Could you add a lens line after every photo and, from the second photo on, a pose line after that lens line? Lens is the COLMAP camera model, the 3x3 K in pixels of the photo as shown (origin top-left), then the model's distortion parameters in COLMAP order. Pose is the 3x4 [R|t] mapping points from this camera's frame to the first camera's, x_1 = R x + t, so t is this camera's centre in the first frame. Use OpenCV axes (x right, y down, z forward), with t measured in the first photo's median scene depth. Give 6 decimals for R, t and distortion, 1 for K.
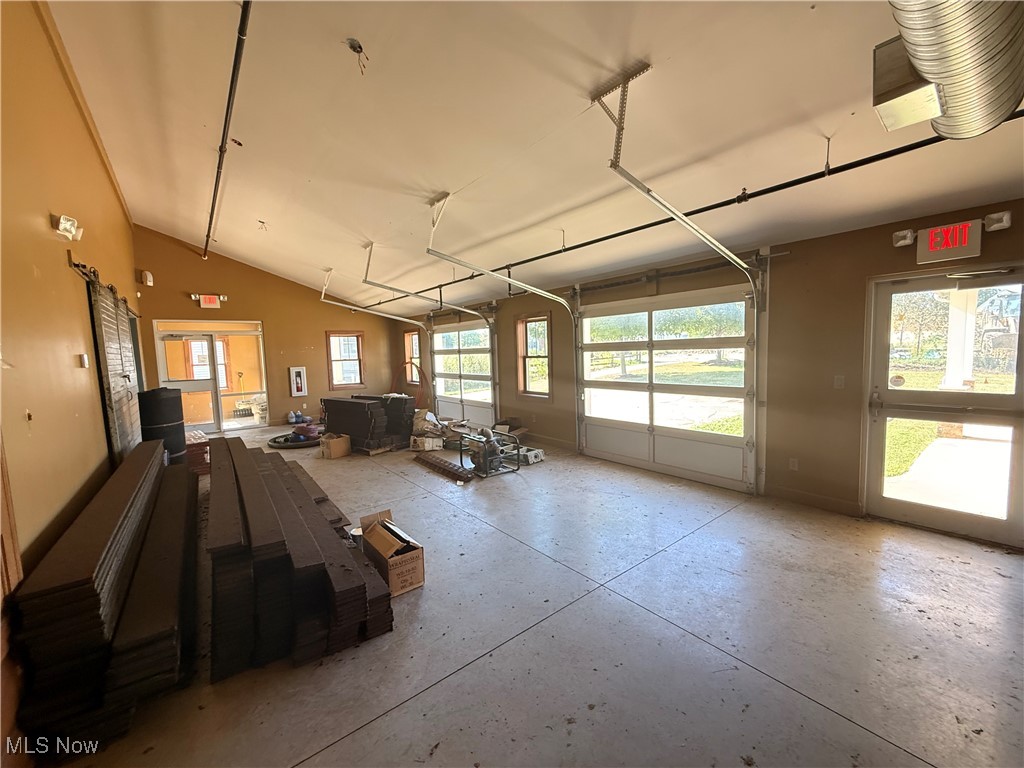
lens RADIAL K [[407.1, 0, 511.6], [0, 407.1, 385.7], [0, 0, 1]] dist [-0.002735, -0.000113]
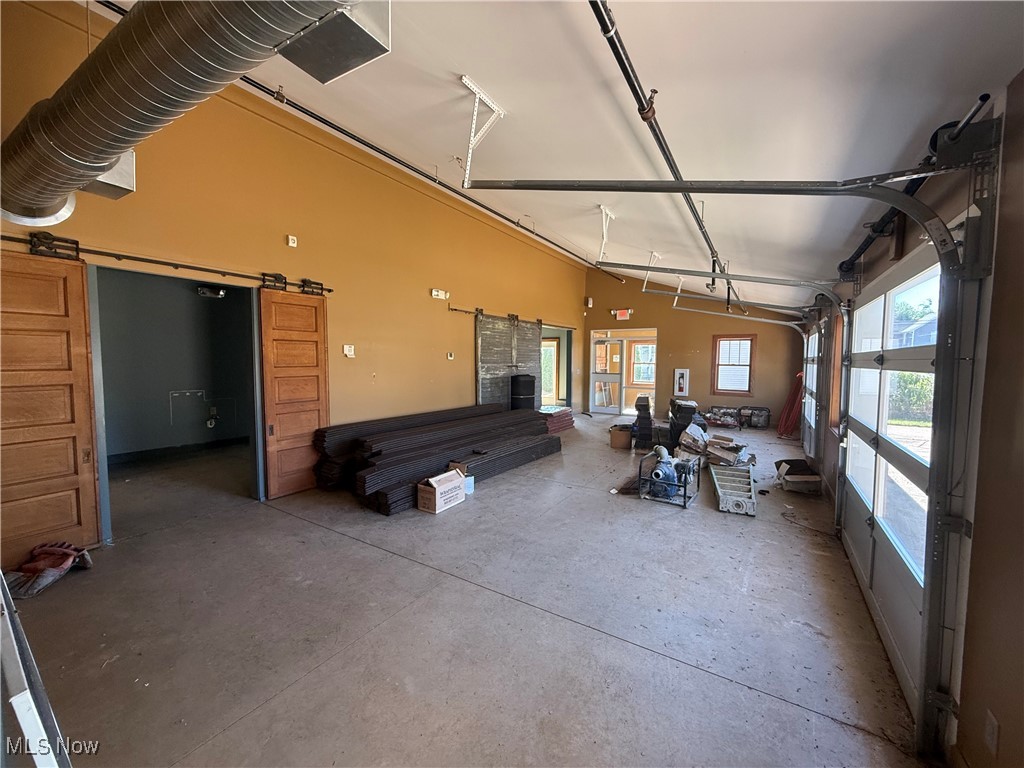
lens RADIAL K [[407.1, 0, 506.1], [0, 407.1, 382.9], [0, 0, 1]] dist [-0.002735, -0.000113]
pose [[0.331408, 0.090824, -0.939106, 0.337917], [-0.101196, 0.993036, 0.060328, -0.026892], [0.938045, 0.075040, 0.338291, 0.197862]]
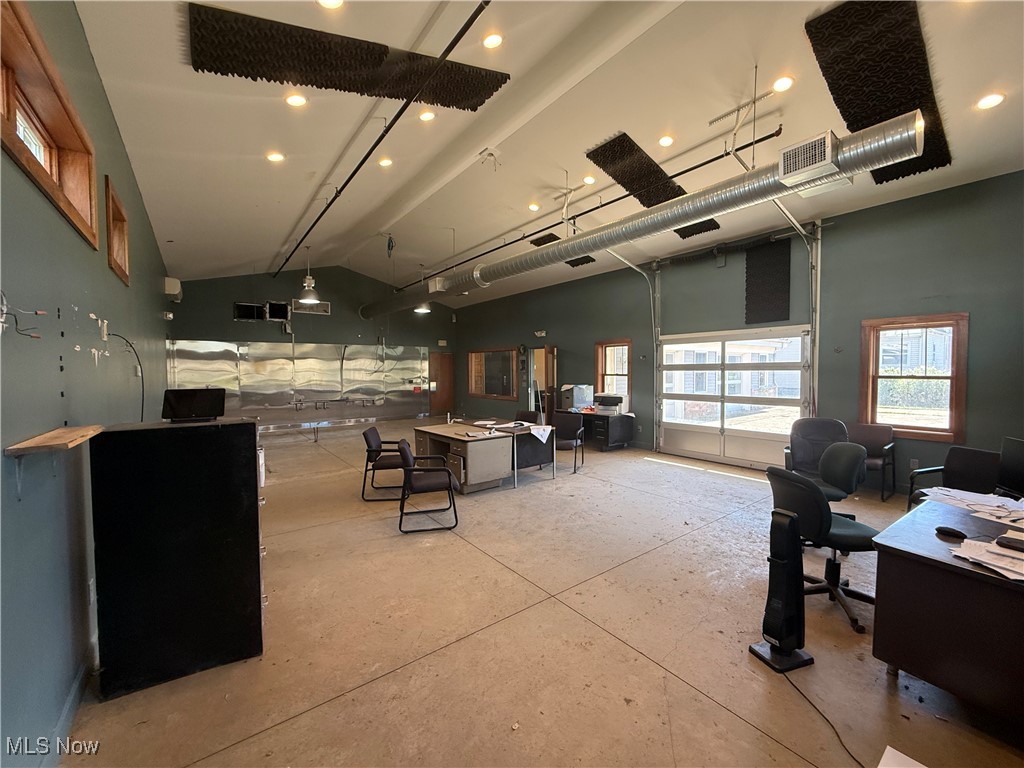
lens RADIAL K [[407.1, 0, 512.8], [0, 407.1, 383.4], [0, 0, 1]] dist [-0.002735, -0.000113]
pose [[0.000011, 0.065439, -0.997857, 2.257049], [-0.075804, 0.994986, 0.065250, -0.139942], [0.997123, 0.075640, 0.004971, 0.789644]]
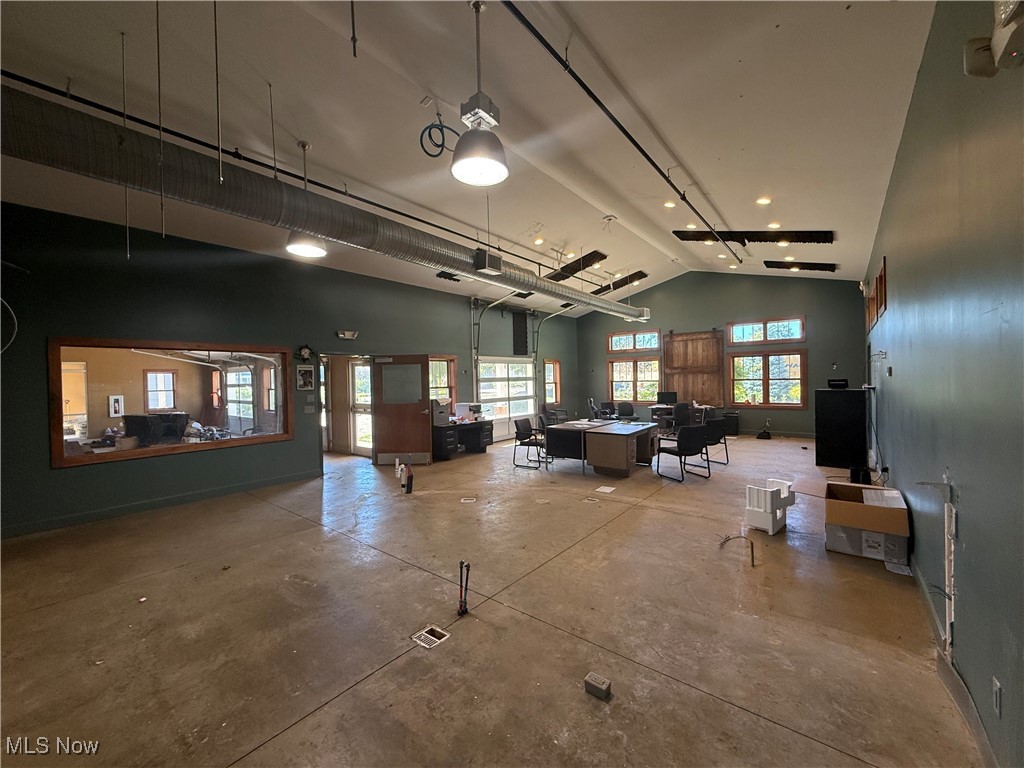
lens RADIAL K [[407.1, 0, 509.7], [0, 407.1, 384.7], [0, 0, 1]] dist [-0.002735, -0.000113]
pose [[0.975523, 0.008485, 0.219732, 0.461326], [0.008554, 0.997035, -0.076475, 0.033361], [-0.219730, 0.076483, 0.972558, -0.616138]]
